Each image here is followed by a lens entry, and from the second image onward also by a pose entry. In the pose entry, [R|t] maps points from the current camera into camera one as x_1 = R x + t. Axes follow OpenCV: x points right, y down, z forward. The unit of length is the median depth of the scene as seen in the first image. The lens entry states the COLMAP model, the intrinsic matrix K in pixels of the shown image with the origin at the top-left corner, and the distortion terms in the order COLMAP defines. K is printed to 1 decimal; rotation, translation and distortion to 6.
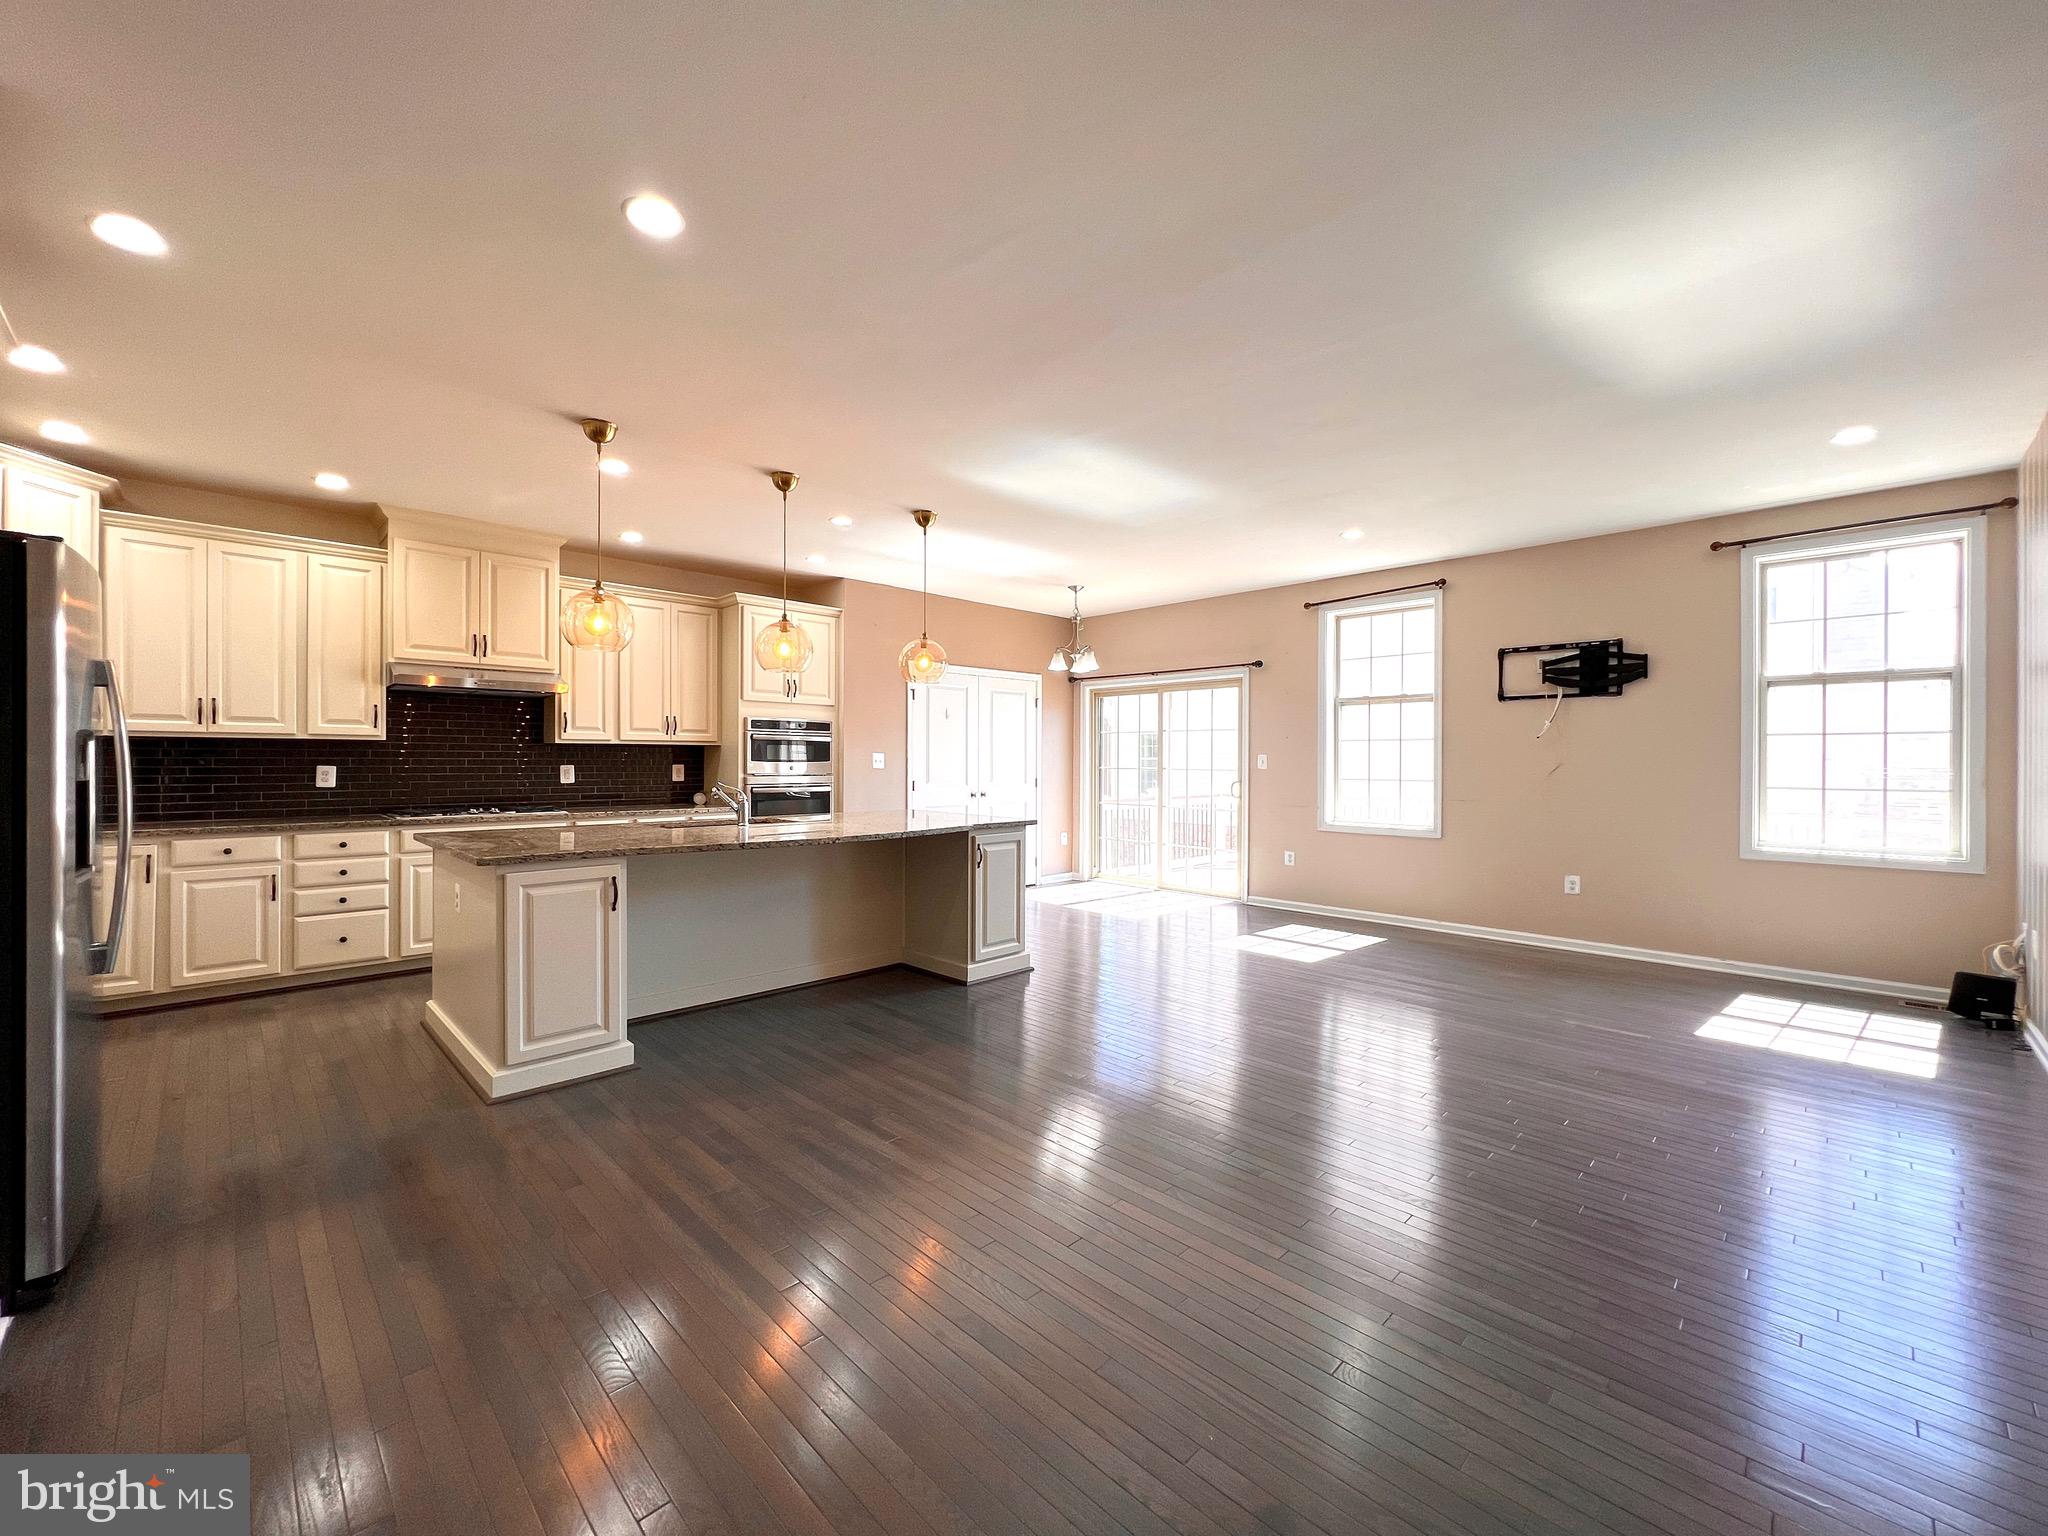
lens RADIAL K [[820.7, 0, 1019.0], [0, 820.7, 760.7], [0, 0, 1]] dist [0.000066, 0.000022]
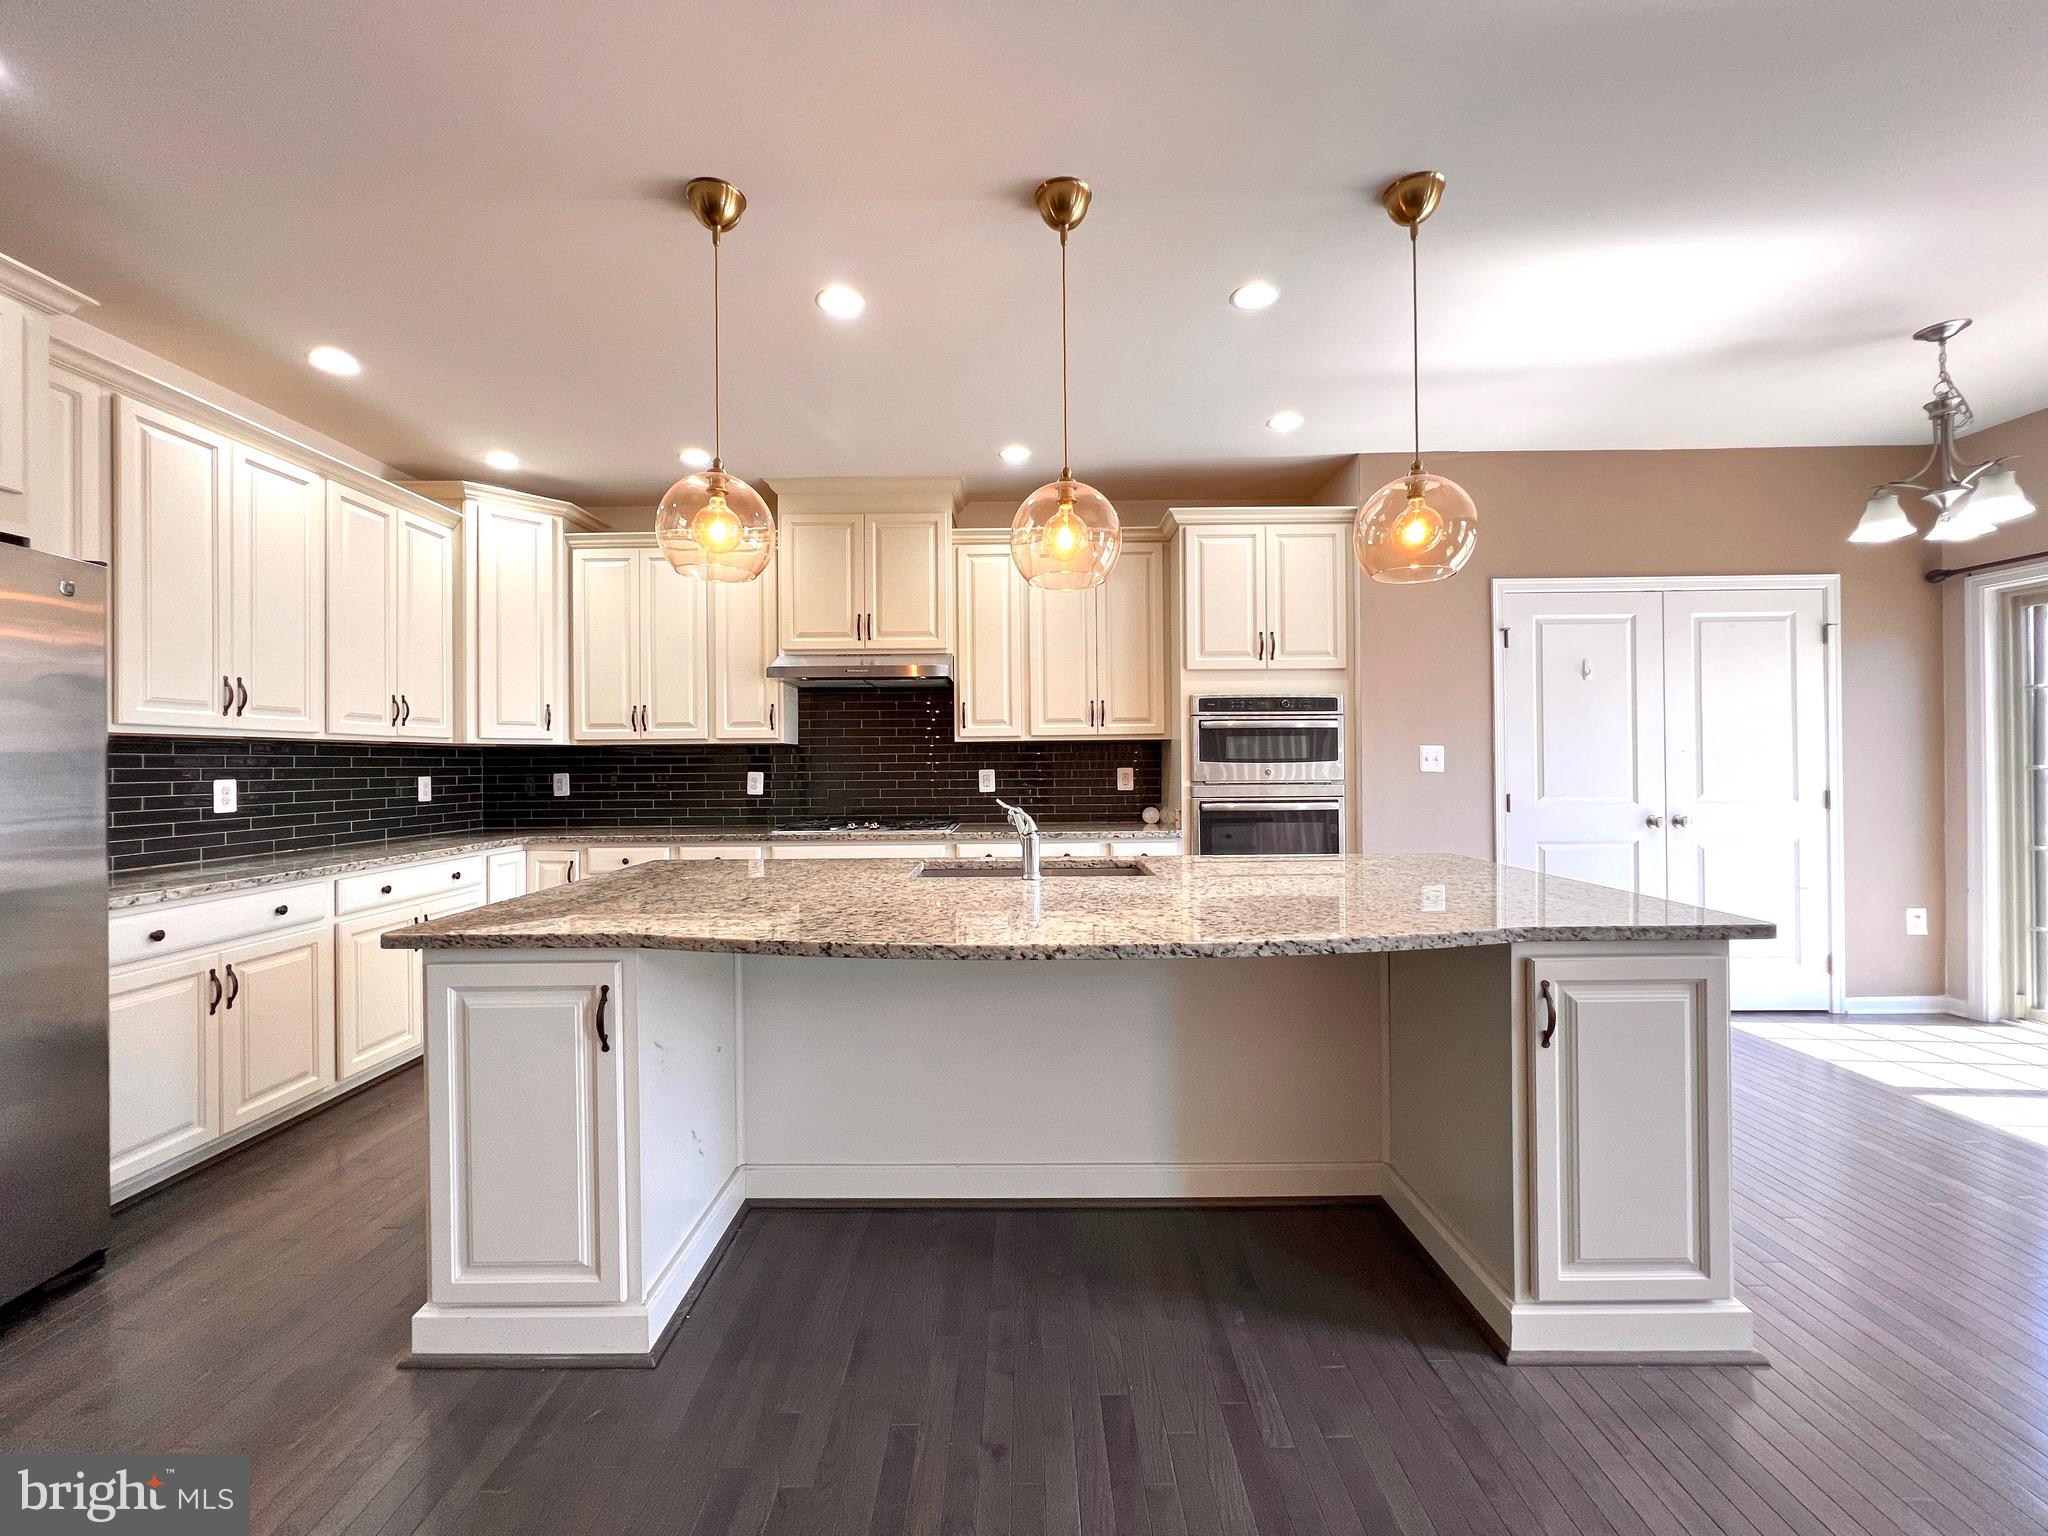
lens RADIAL K [[819.6, 0, 1016.8], [0, 819.6, 762.1], [0, 0, 1]] dist [-0.003143, 0.000819]
pose [[0.707182, -0.011700, -0.706935, 0.034231], [0.011457, 0.999921, -0.005087, 0.002633], [0.706938, -0.004502, 0.707261, 0.458383]]
